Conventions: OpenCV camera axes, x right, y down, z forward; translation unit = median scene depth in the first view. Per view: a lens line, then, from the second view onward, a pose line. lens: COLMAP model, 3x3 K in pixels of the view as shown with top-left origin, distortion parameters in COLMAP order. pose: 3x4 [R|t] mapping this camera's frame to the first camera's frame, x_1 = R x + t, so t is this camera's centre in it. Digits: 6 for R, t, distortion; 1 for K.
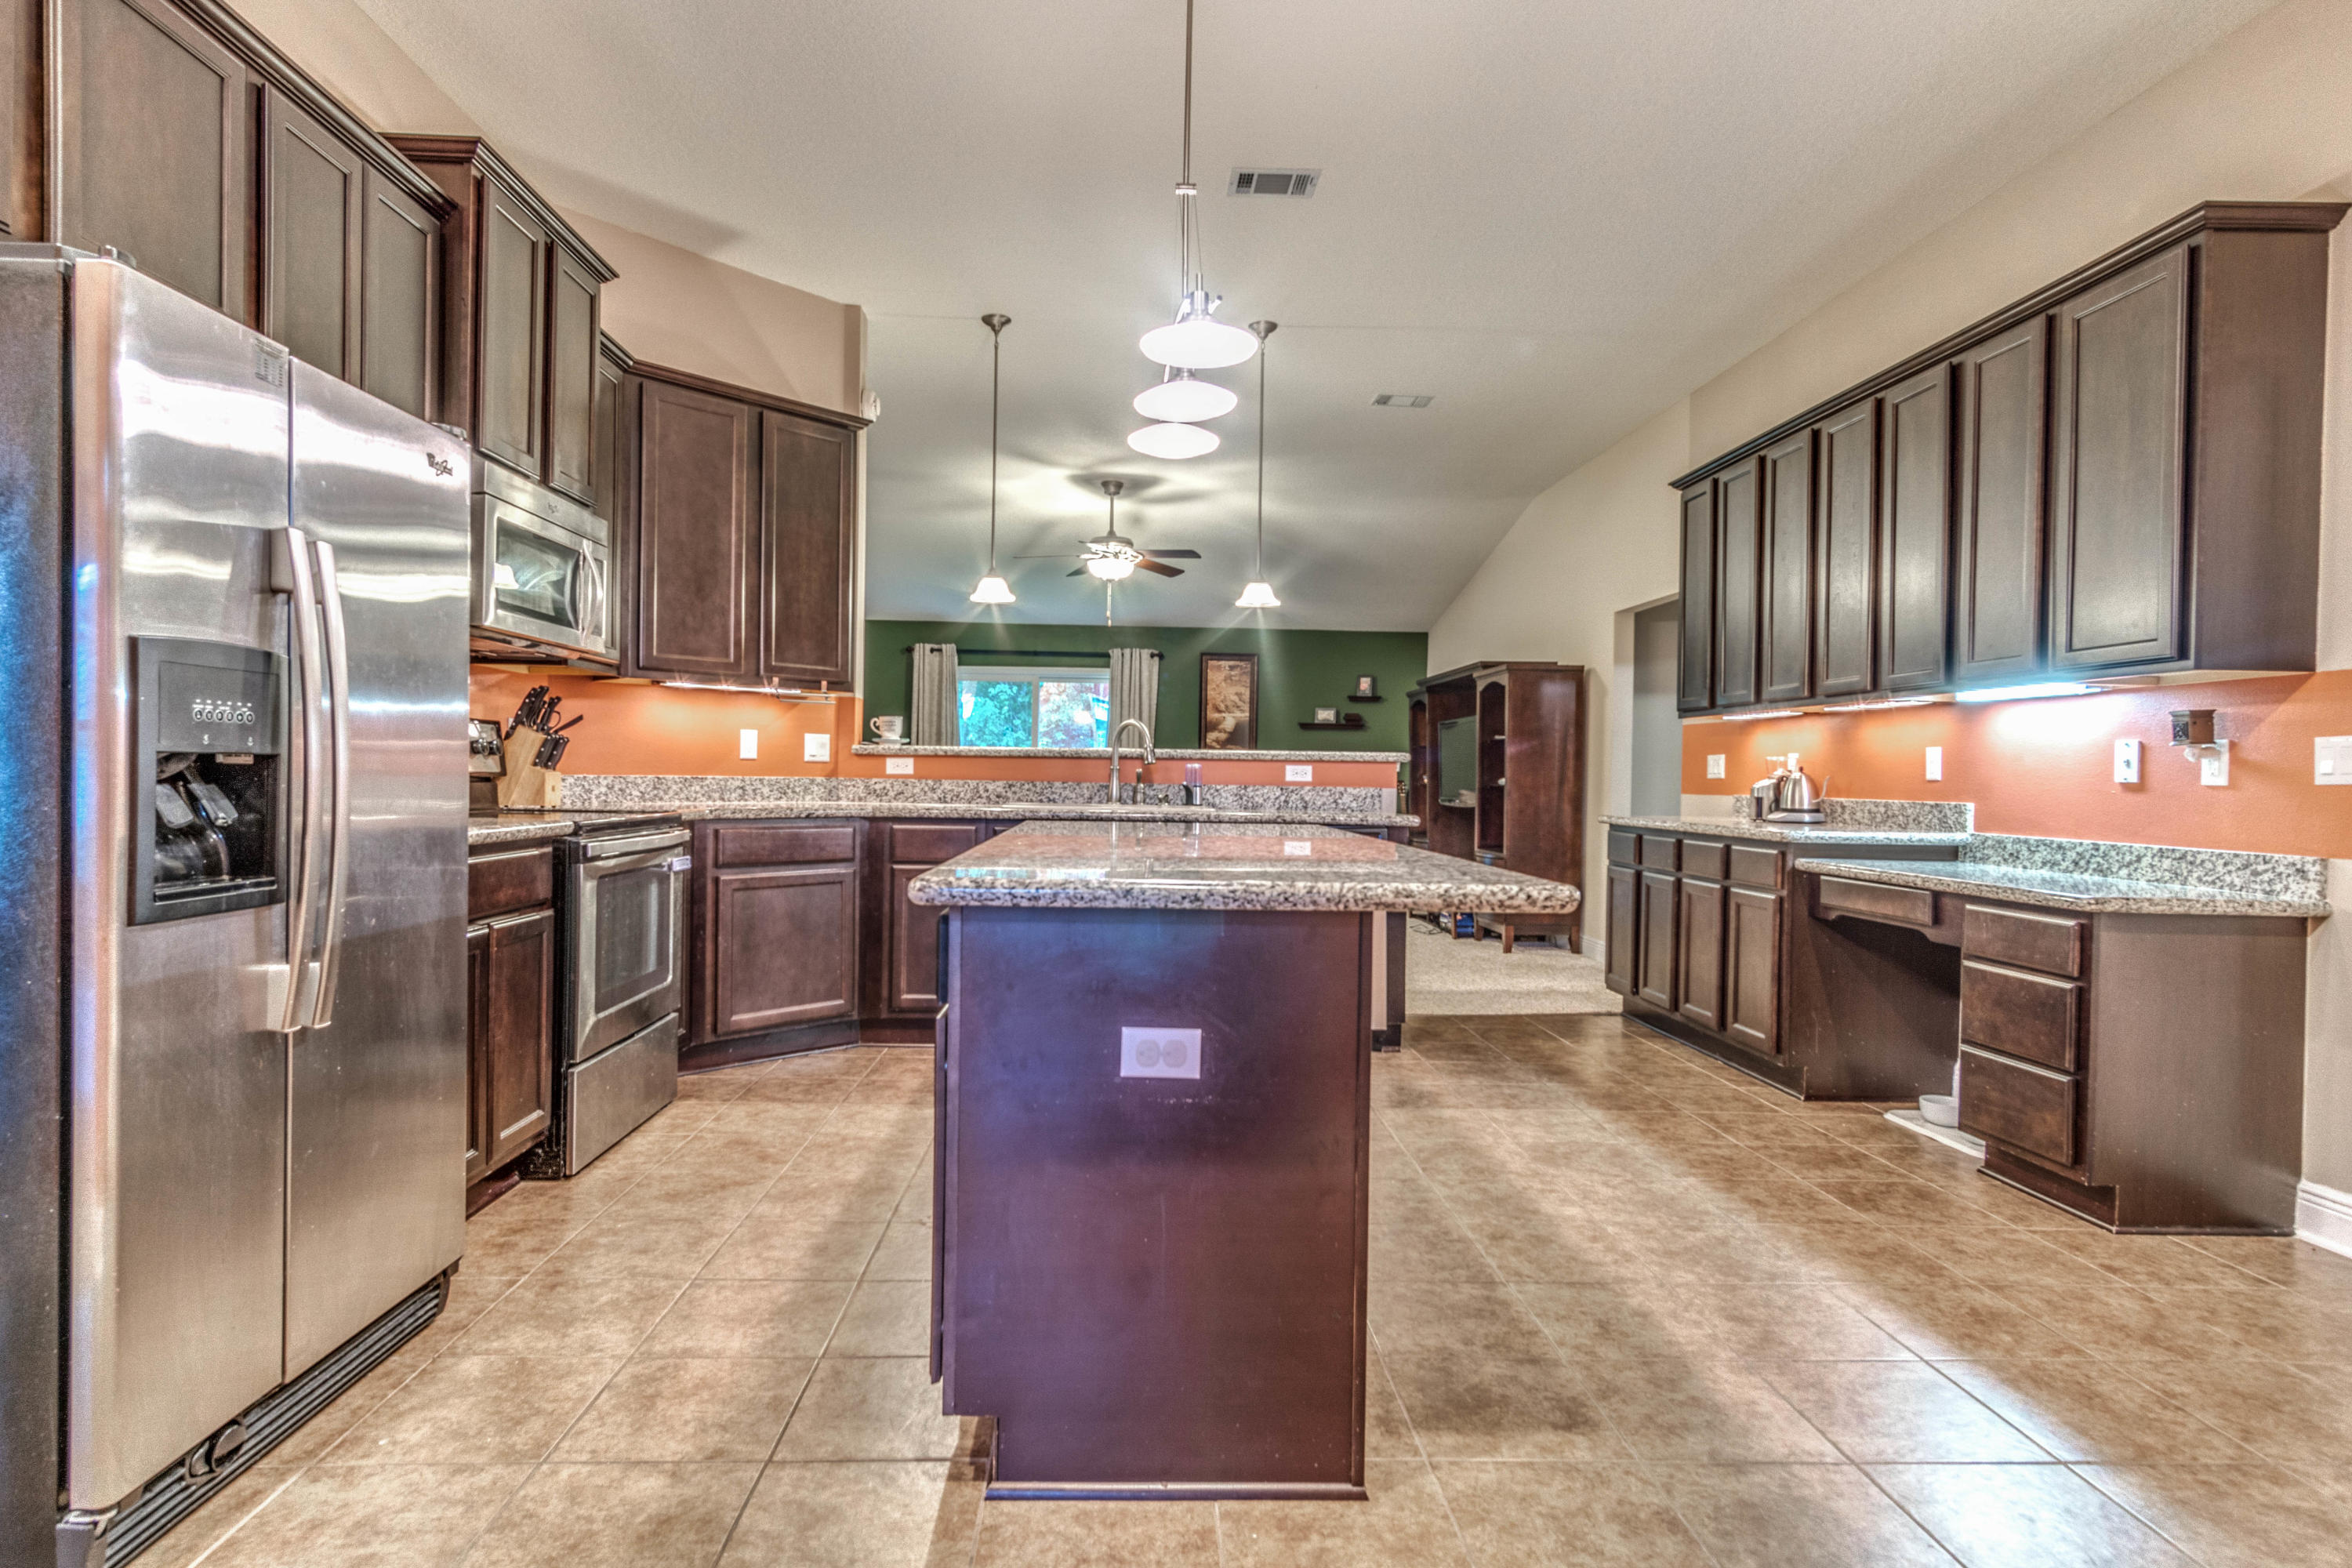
lens RADIAL K [[1228.3, 0, 1166.3], [0, 1228.3, 783.2], [0, 0, 1]] dist [0.003025, 0.001387]
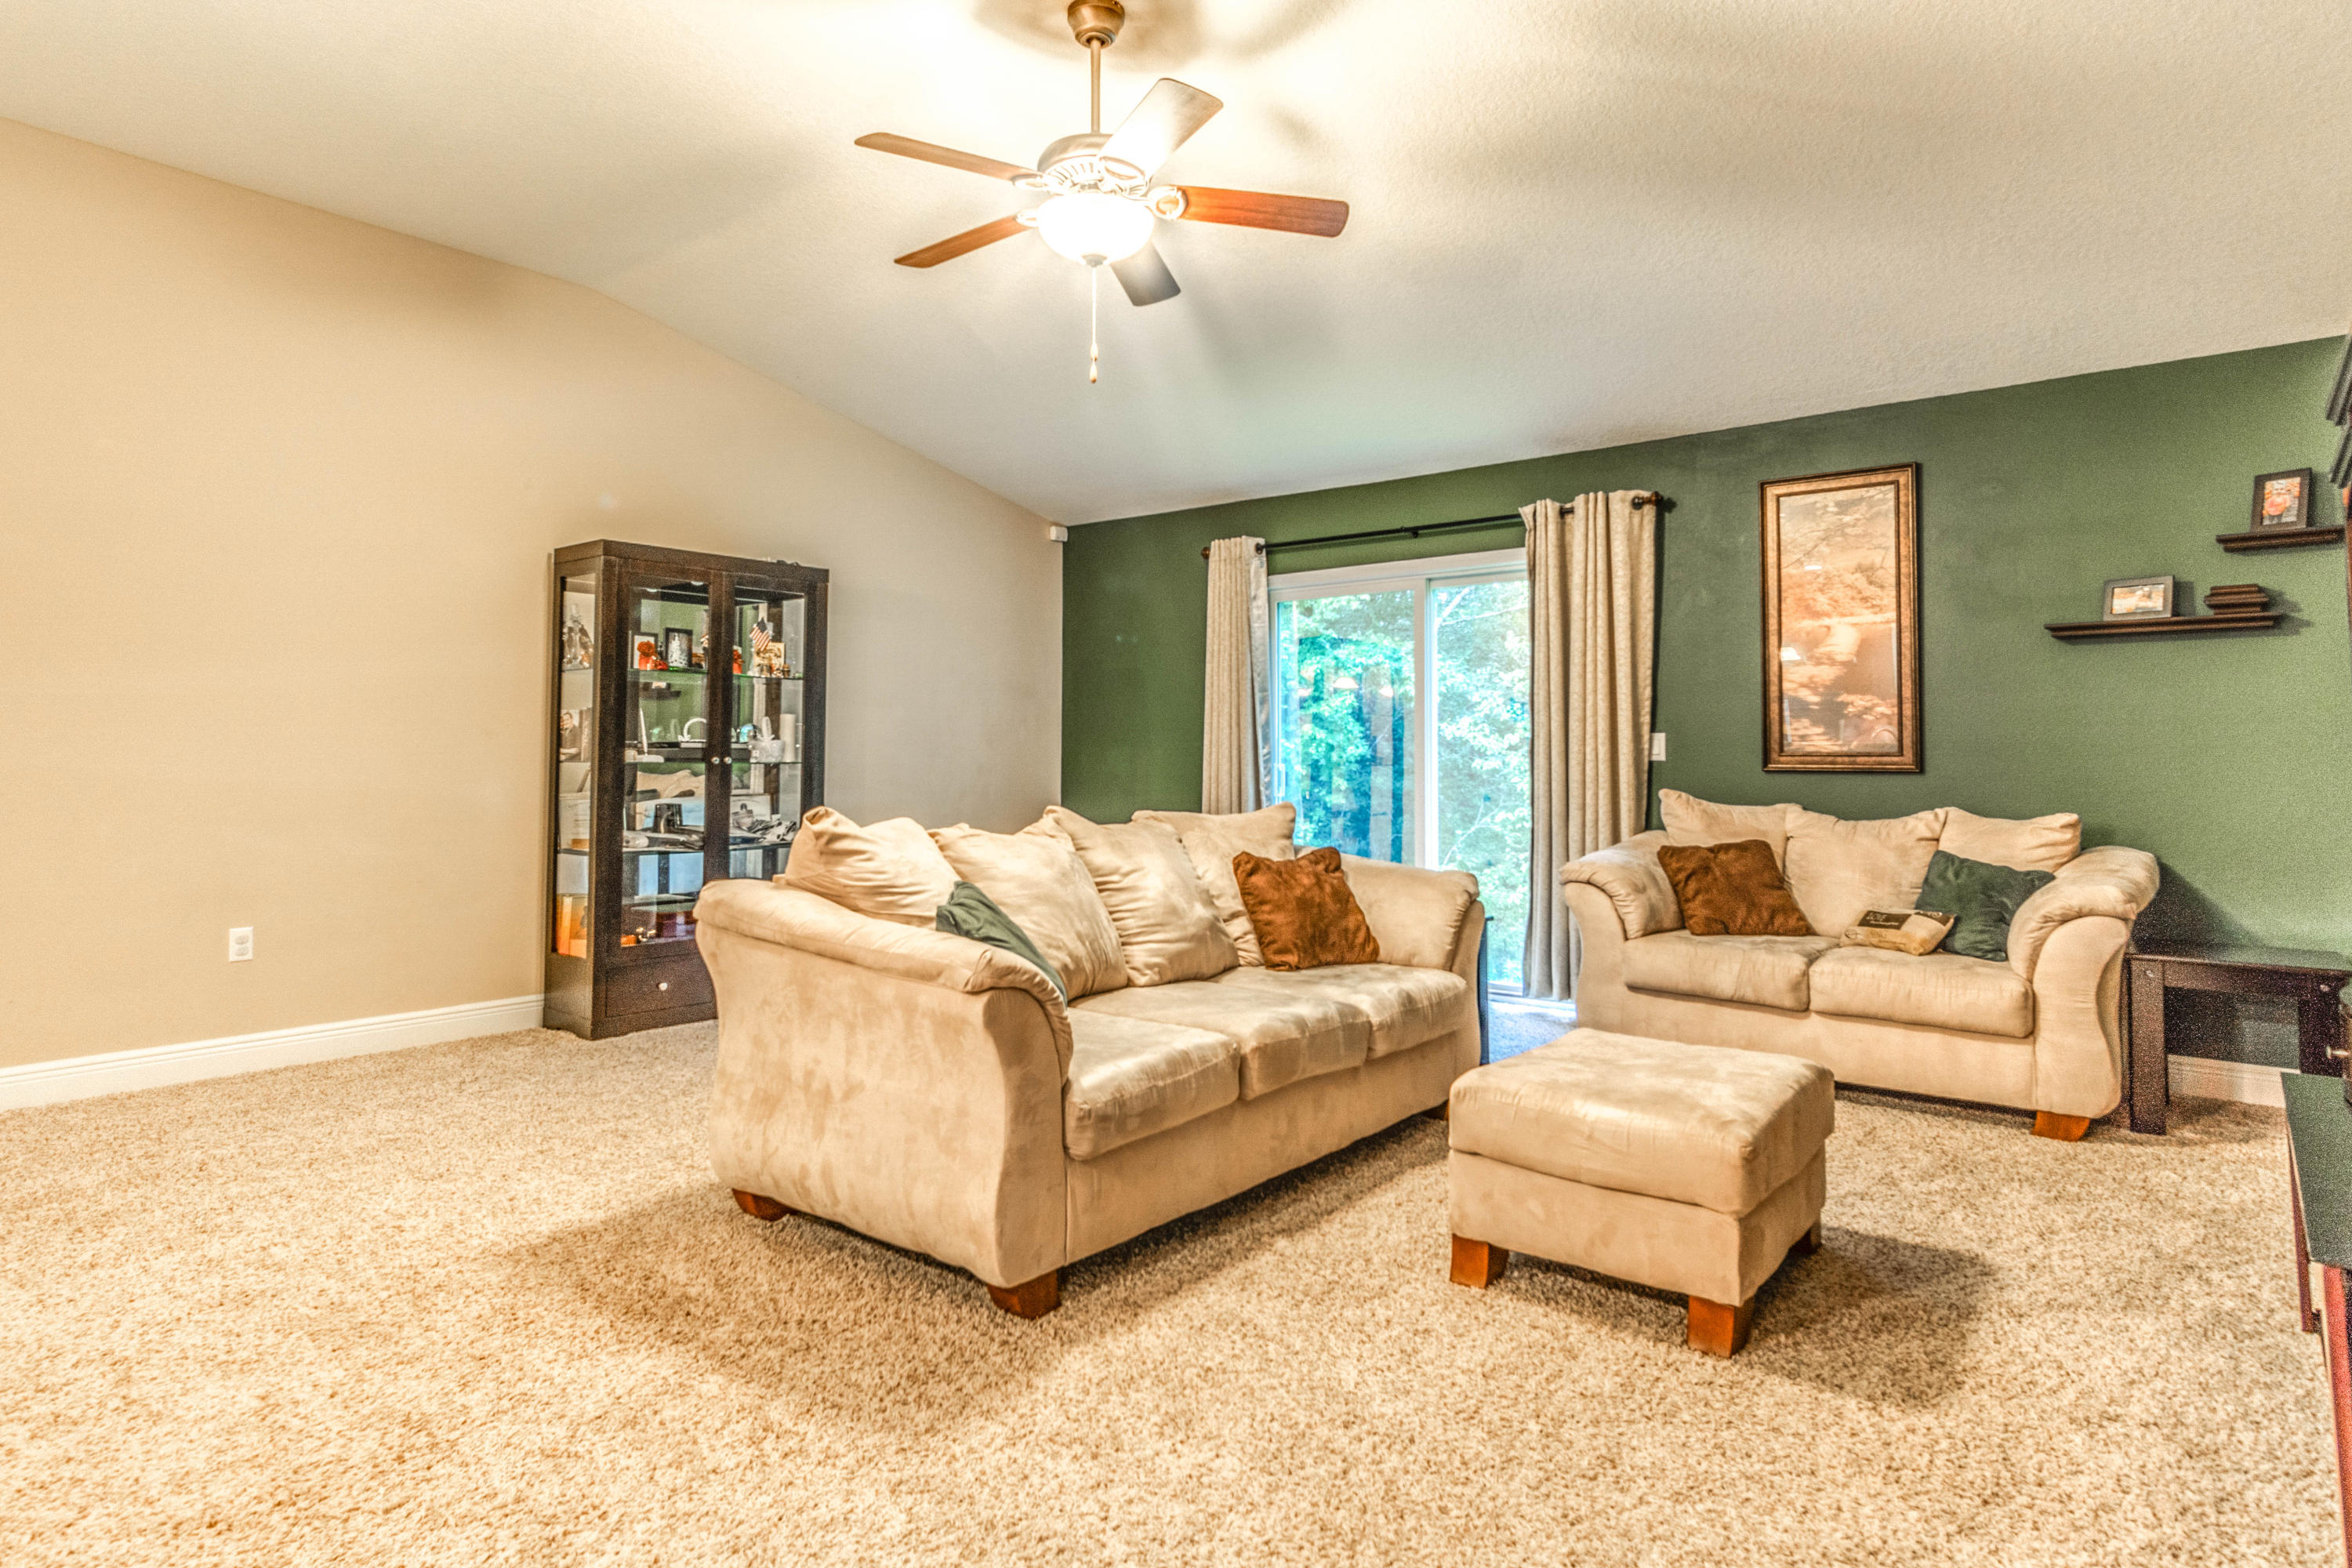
lens RADIAL K [[1280.4, 0, 1152.1], [0, 1280.4, 712.6], [0, 0, 1]] dist [0.003241, 0.002926]
pose [[0.742779, -0.036709, -0.668529, 0.414960], [0.004912, 0.998768, -0.049384, -0.011853], [0.669518, 0.033398, 0.742044, 1.317479]]
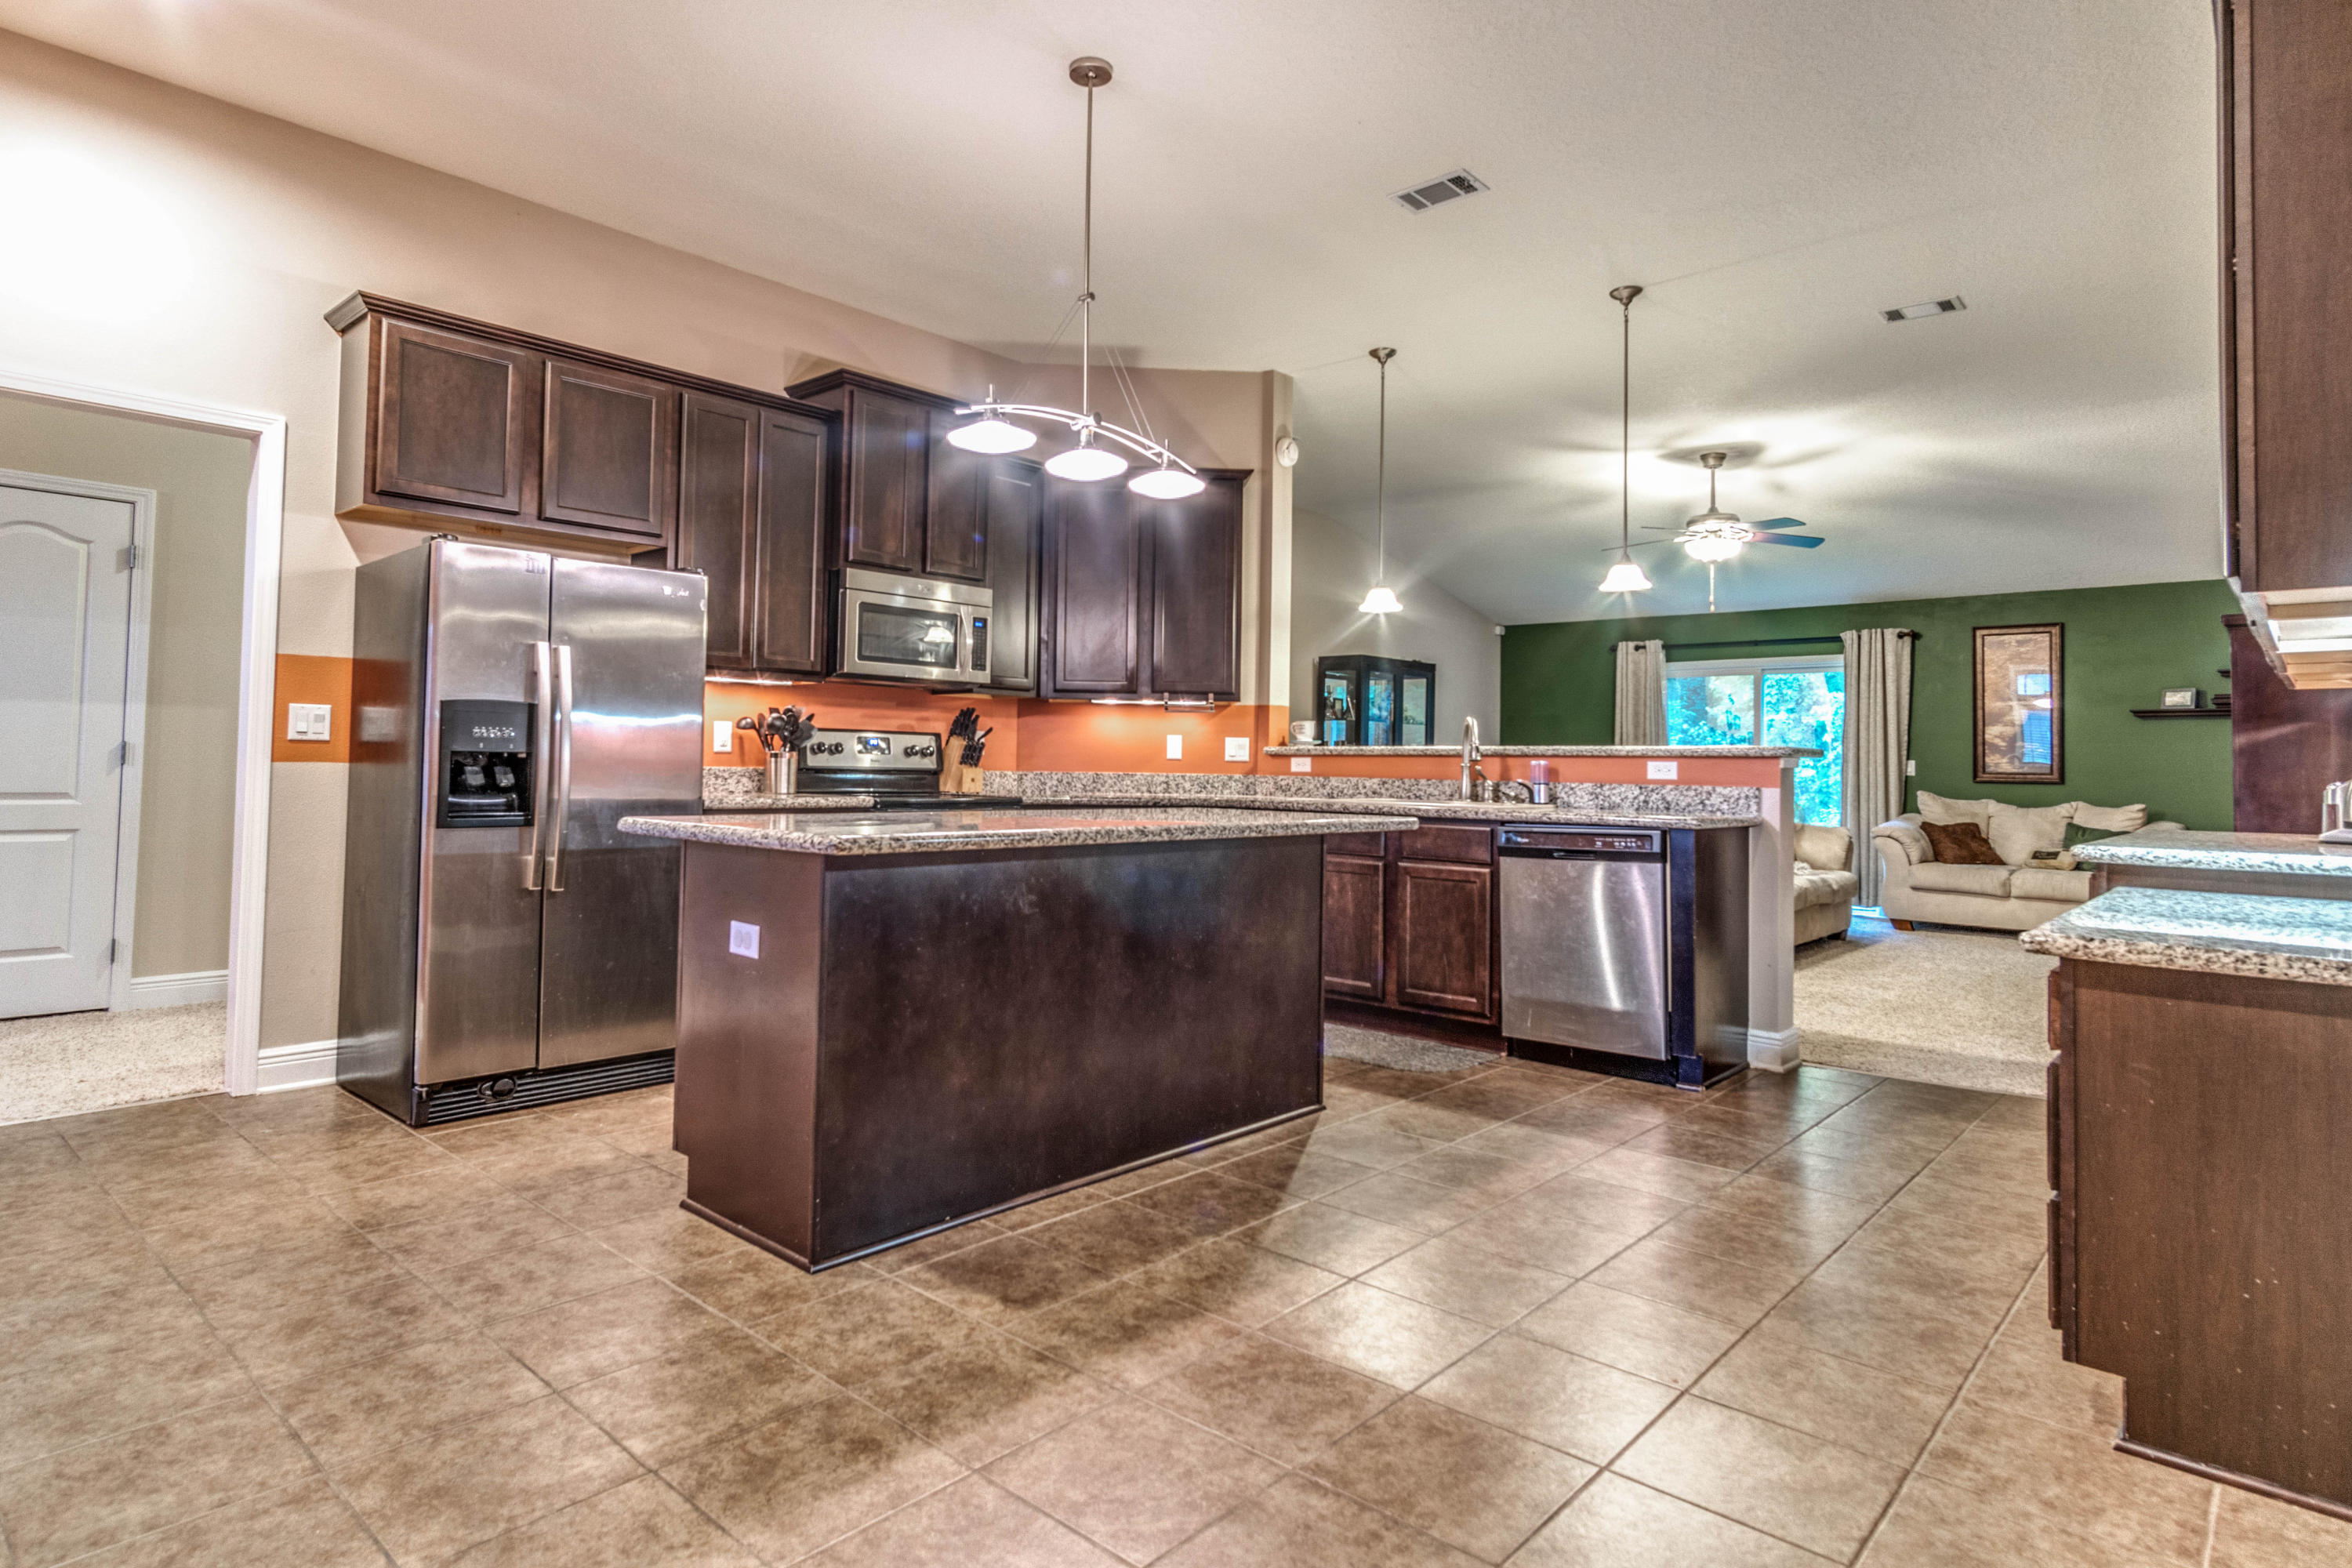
lens RADIAL K [[1274.5, 0, 1144.7], [0, 1274.5, 721.9], [0, 0, 1]] dist [0.003982, 0.001644]
pose [[0.711027, -0.029420, -0.702549, 0.566396], [-0.009834, 0.998611, -0.051770, 0.009655], [0.703096, 0.043719, 0.709750, 0.079449]]
